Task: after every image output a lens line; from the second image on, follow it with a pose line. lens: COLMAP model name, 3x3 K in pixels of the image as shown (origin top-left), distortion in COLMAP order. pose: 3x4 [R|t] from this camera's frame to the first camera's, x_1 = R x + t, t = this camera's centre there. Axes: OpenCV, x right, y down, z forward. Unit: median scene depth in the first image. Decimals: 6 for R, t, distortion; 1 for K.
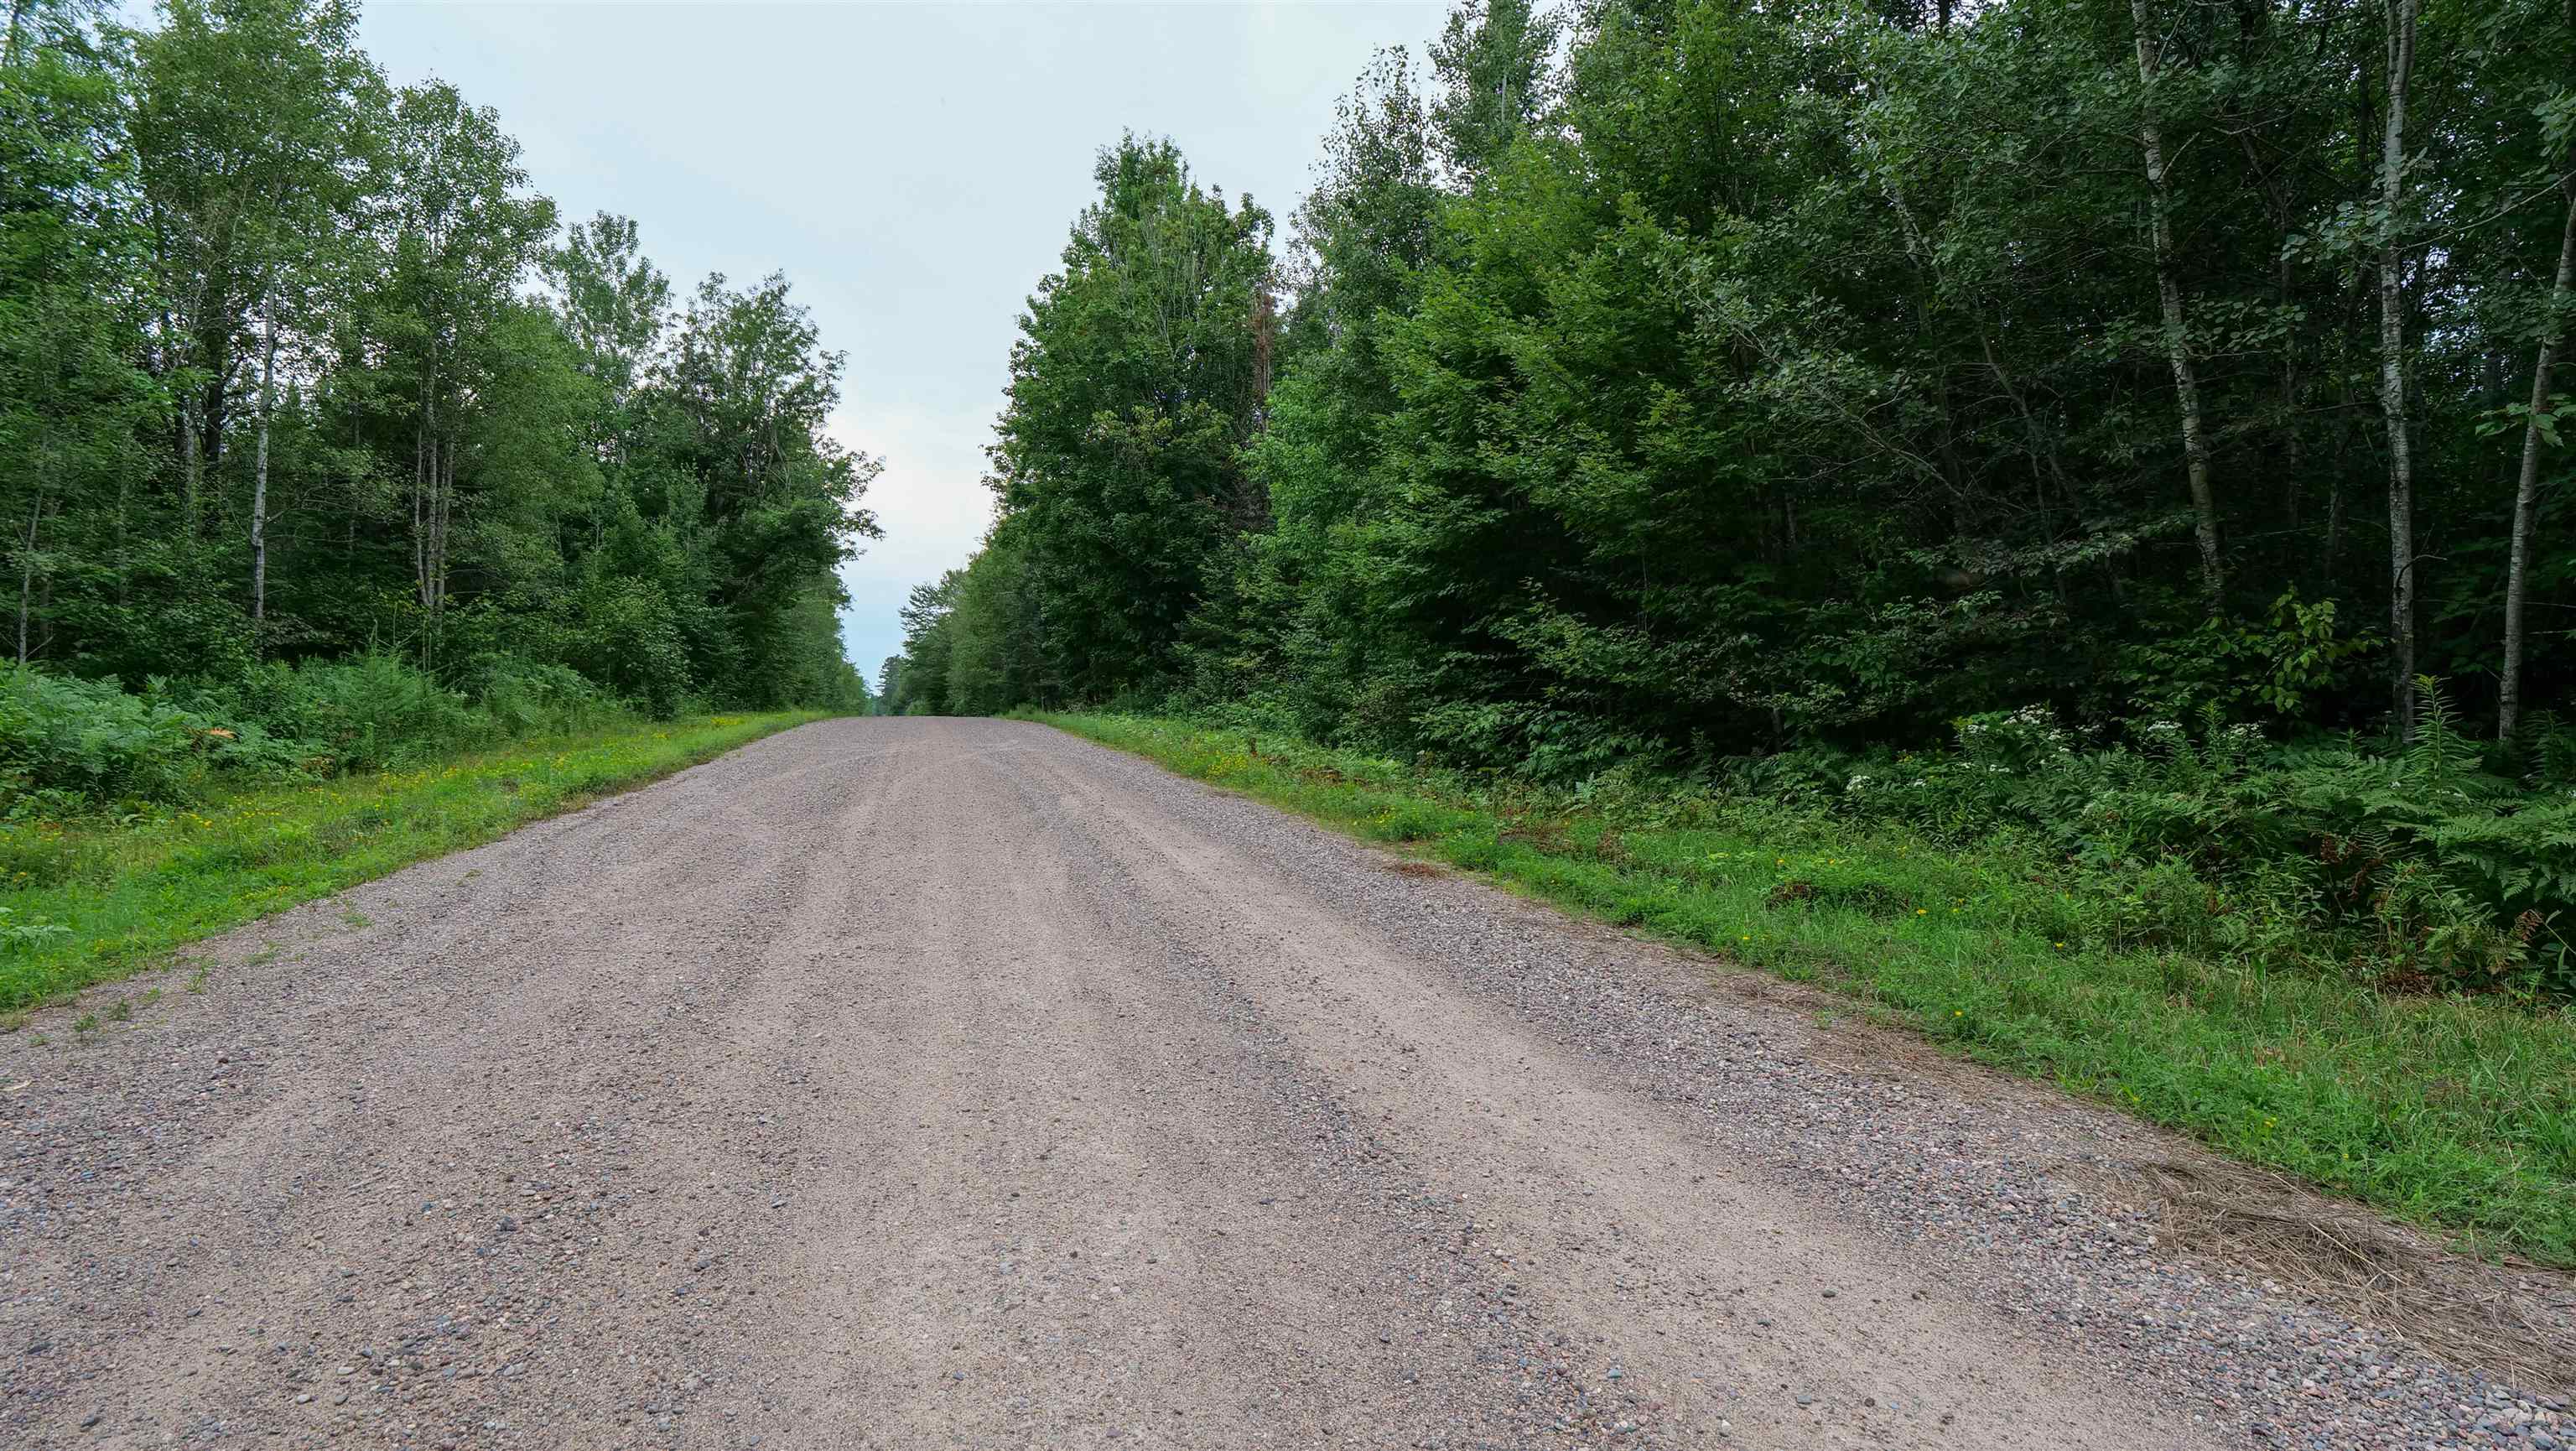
lens RADIAL K [[1301.8, 0, 1286.1], [0, 1301.8, 724.8], [0, 0, 1]] dist [-0.007702, -0.002191]
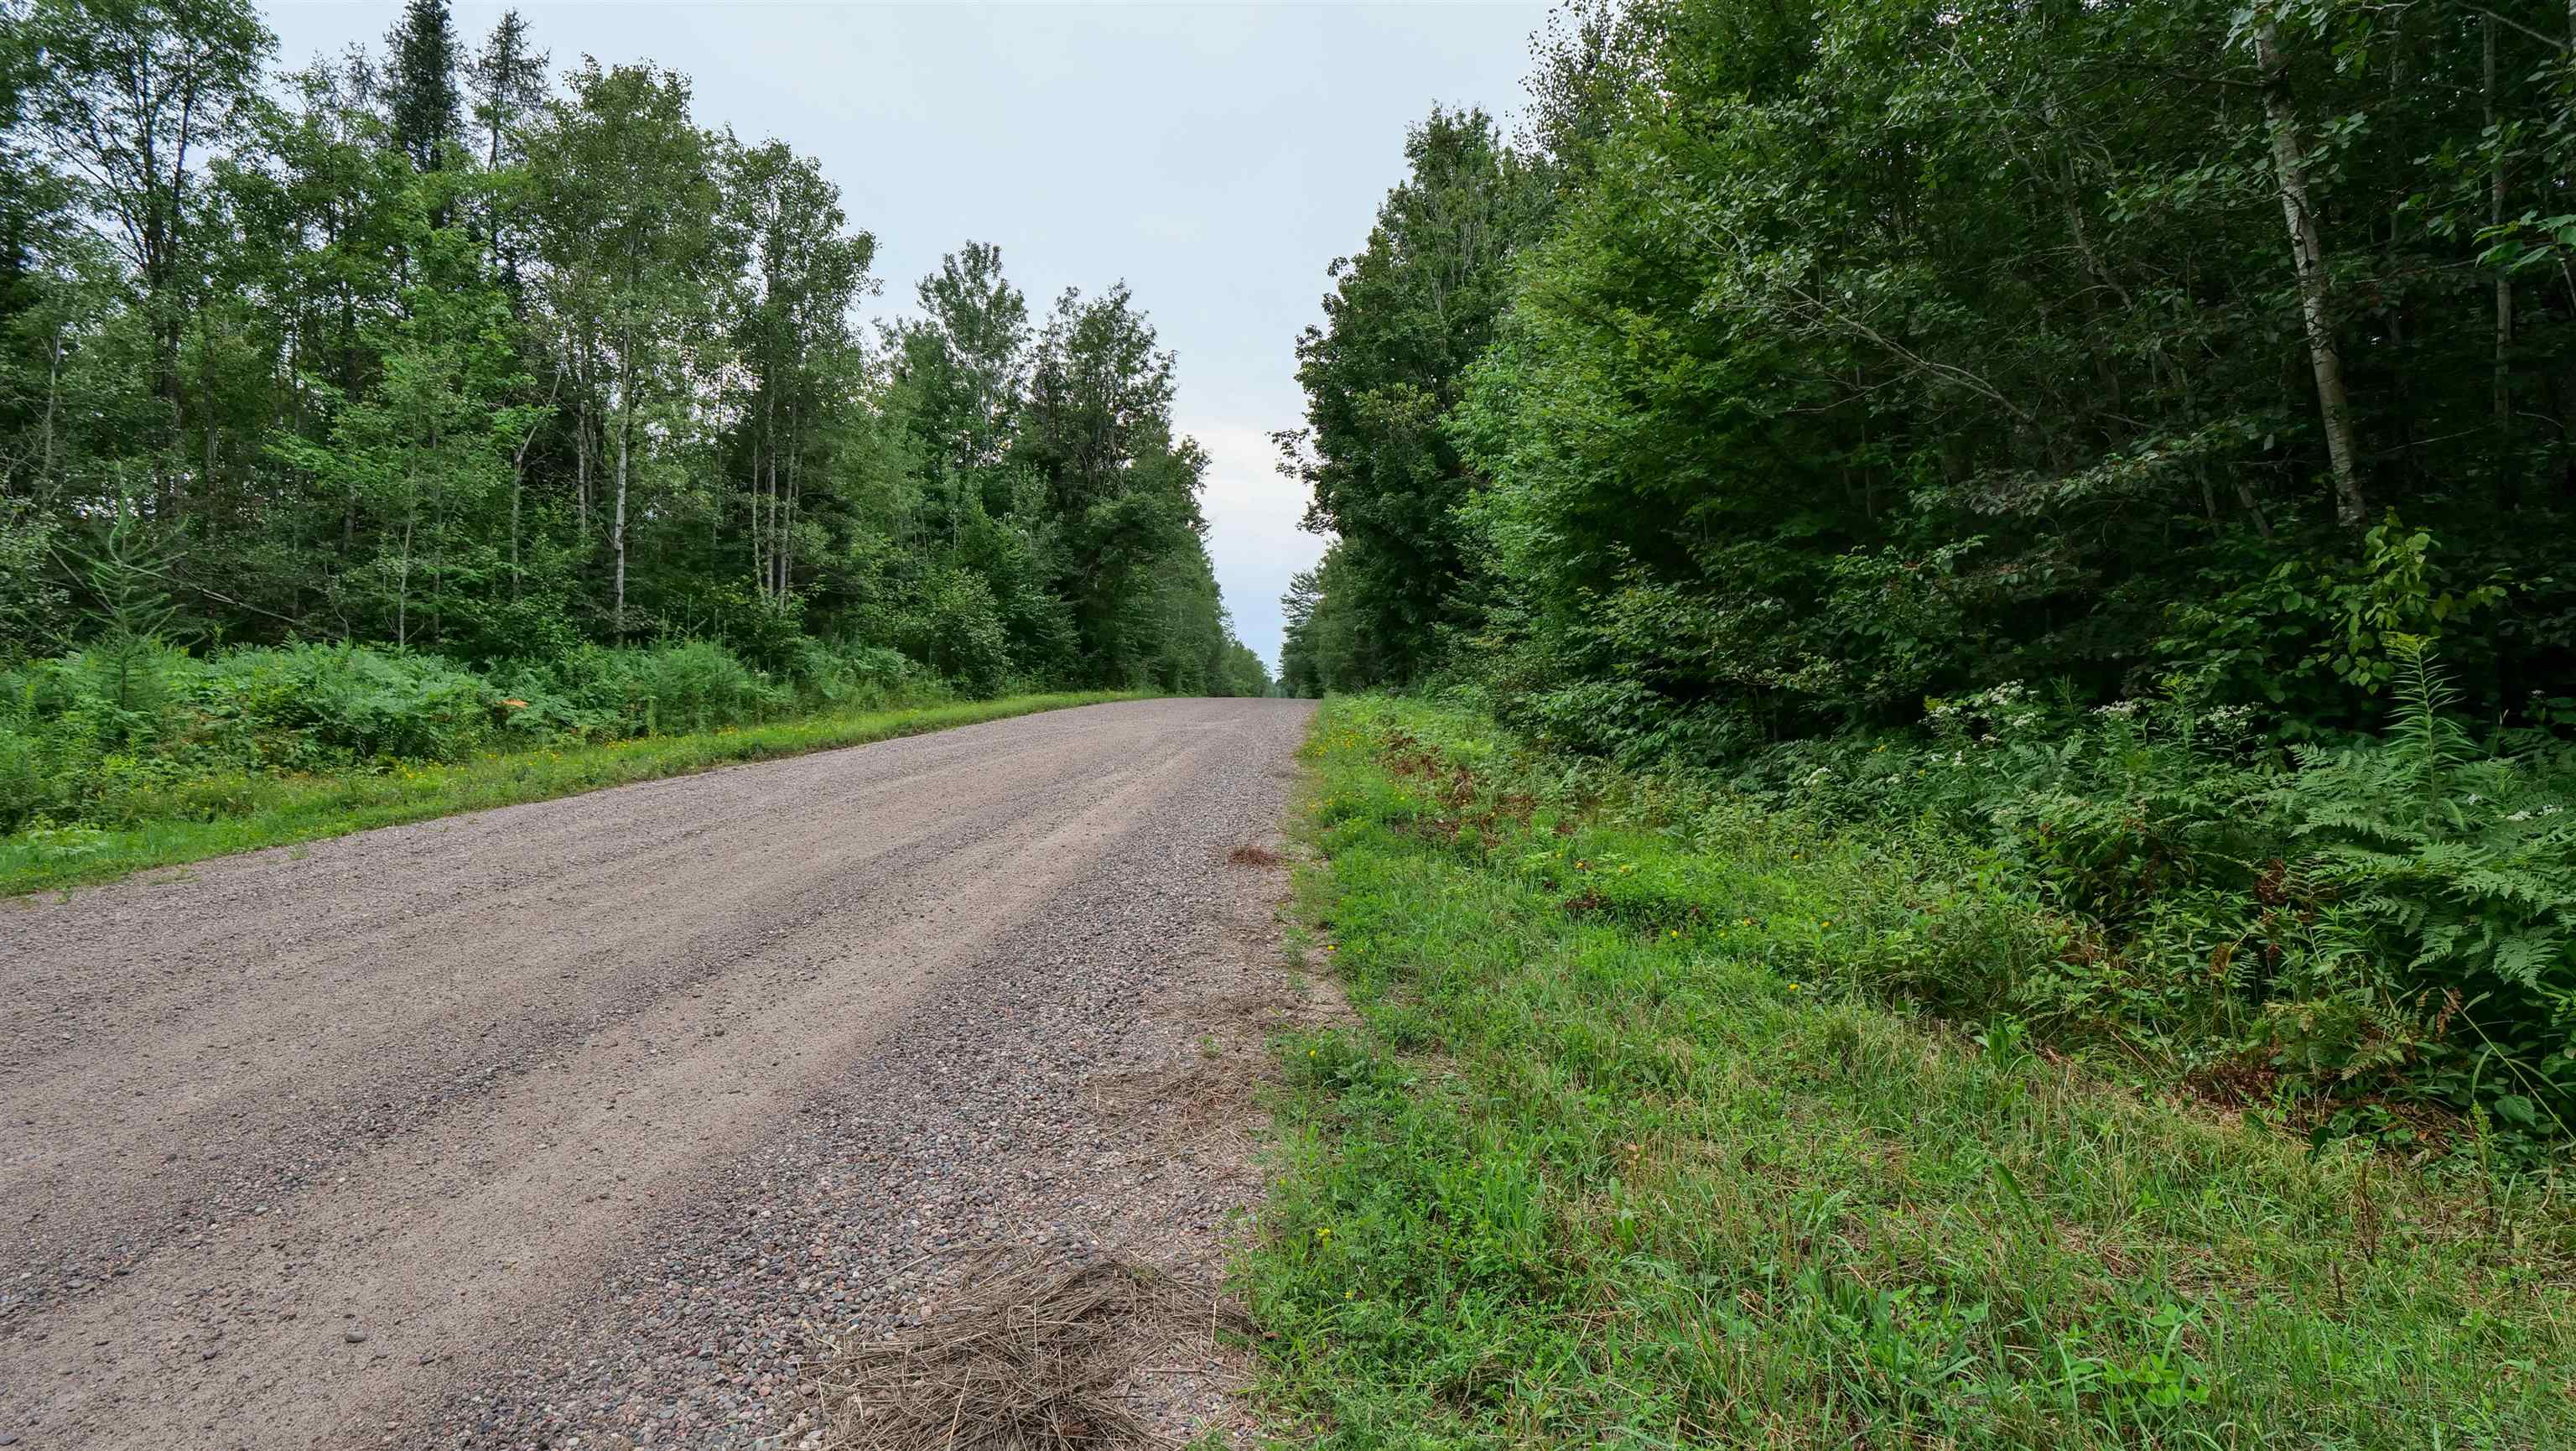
lens RADIAL K [[1301.8, 0, 1287.9], [0, 1301.8, 722.5], [0, 0, 1]] dist [-0.007702, -0.002191]
pose [[0.948046, 0.012817, -0.317875, 0.106494], [-0.009685, 0.999888, 0.011430, 0.001237], [0.317986, -0.007757, 0.948064, 0.033485]]
